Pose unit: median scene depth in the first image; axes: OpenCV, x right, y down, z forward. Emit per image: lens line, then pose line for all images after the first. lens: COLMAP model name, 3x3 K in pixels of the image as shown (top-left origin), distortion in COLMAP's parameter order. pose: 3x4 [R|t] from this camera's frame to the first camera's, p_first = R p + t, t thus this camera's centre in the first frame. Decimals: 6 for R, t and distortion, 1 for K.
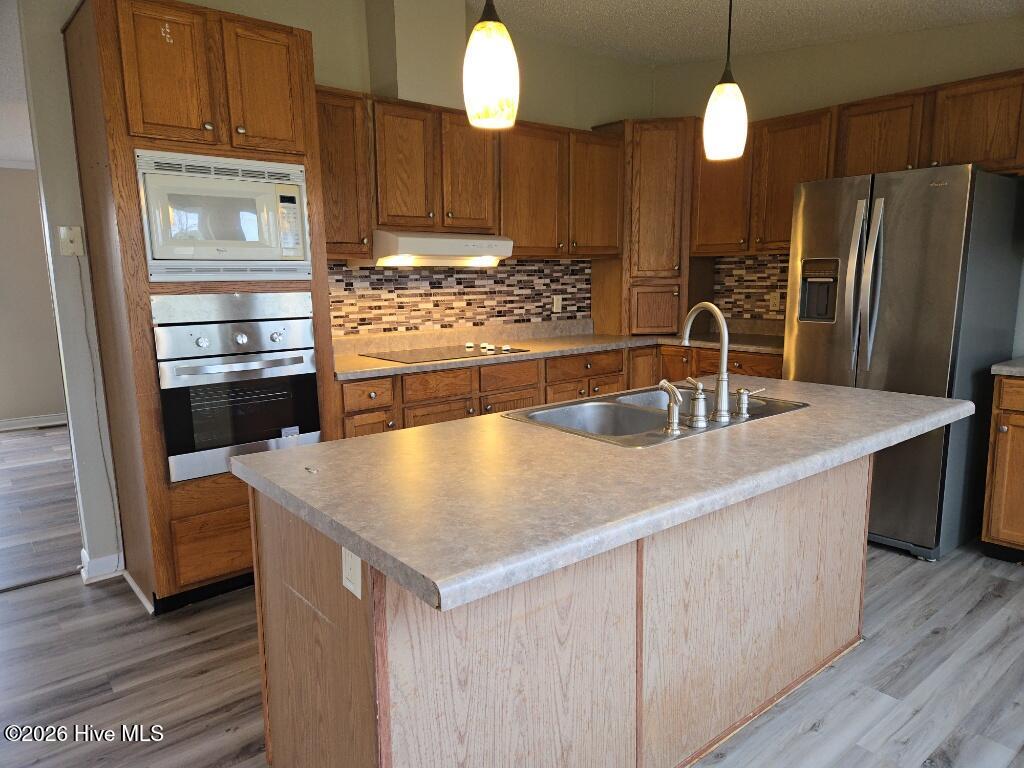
lens RADIAL K [[682.3, 0, 520.6], [0, 682.3, 387.2], [0, 0, 1]] dist [0.083078, -0.072070]
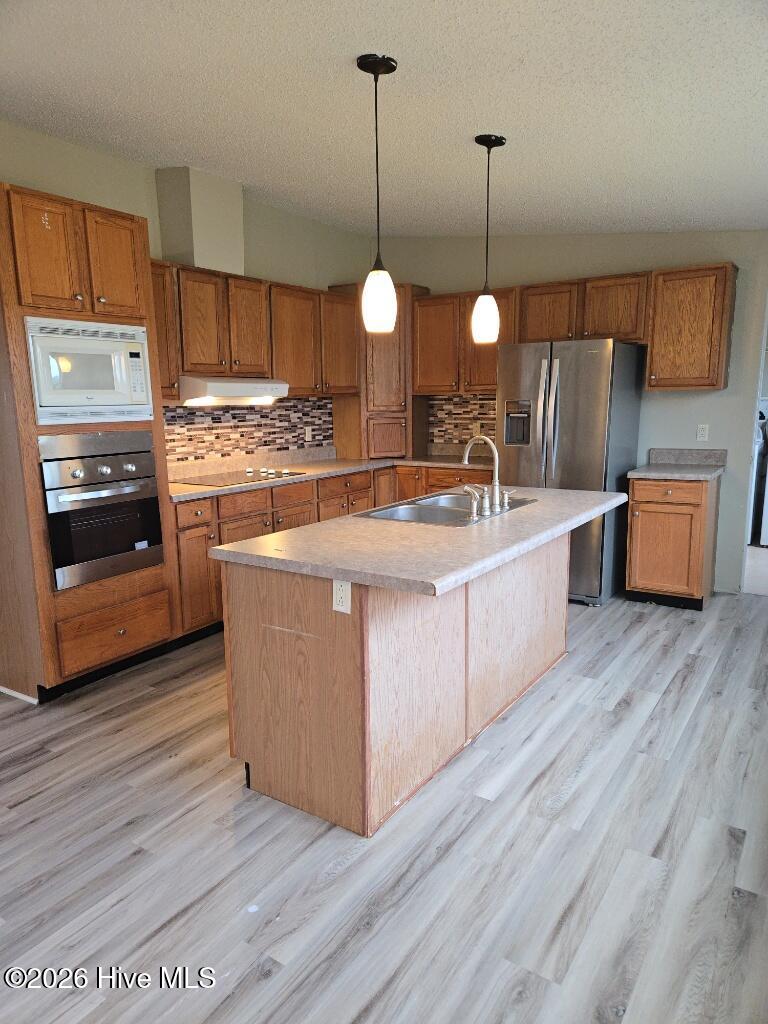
lens RADIAL K [[682.3, 0, 382.8], [0, 682.3, 522.0], [0, 0, 1]] dist [0.083078, -0.072070]
pose [[0.957790, -0.054094, 0.282334, -0.278411], [0.049746, 0.998507, 0.022553, 0.018031], [-0.283133, -0.007556, 0.959051, -0.300875]]
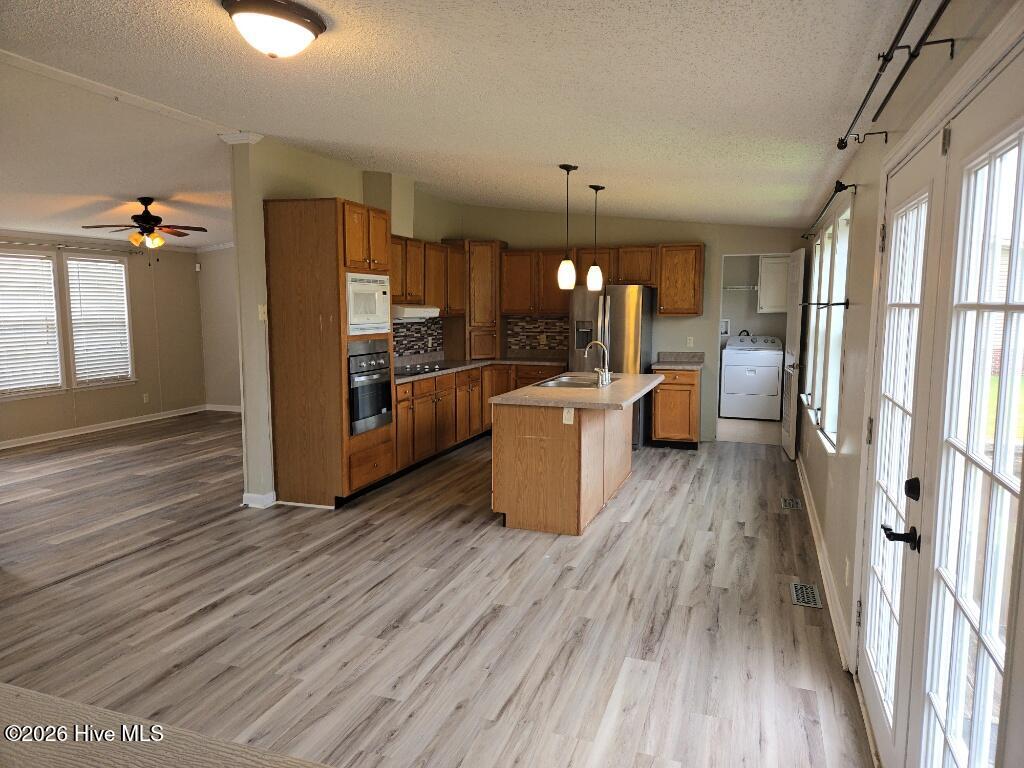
lens RADIAL K [[682.3, 0, 512.5], [0, 682.3, 376.0], [0, 0, 1]] dist [0.083078, -0.072070]
pose [[0.861047, -0.039904, 0.506957, -1.034021], [0.073869, 0.996157, -0.047053, 0.088437], [-0.503131, 0.077963, 0.860686, -0.874492]]
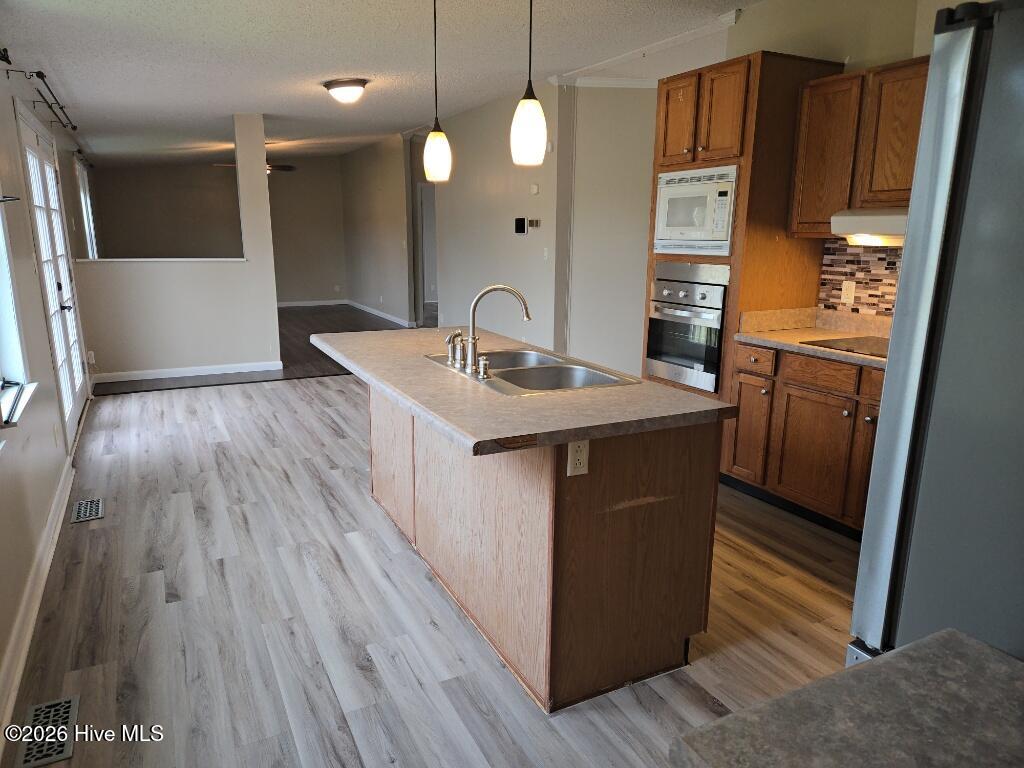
lens RADIAL K [[682.3, 0, 513.0], [0, 682.3, 388.6], [0, 0, 1]] dist [0.083078, -0.072070]
pose [[-0.209950, 0.230288, -0.950205, 1.083139], [-0.169009, 0.948687, 0.267263, -0.204035], [0.962994, 0.216705, -0.160256, 0.908242]]
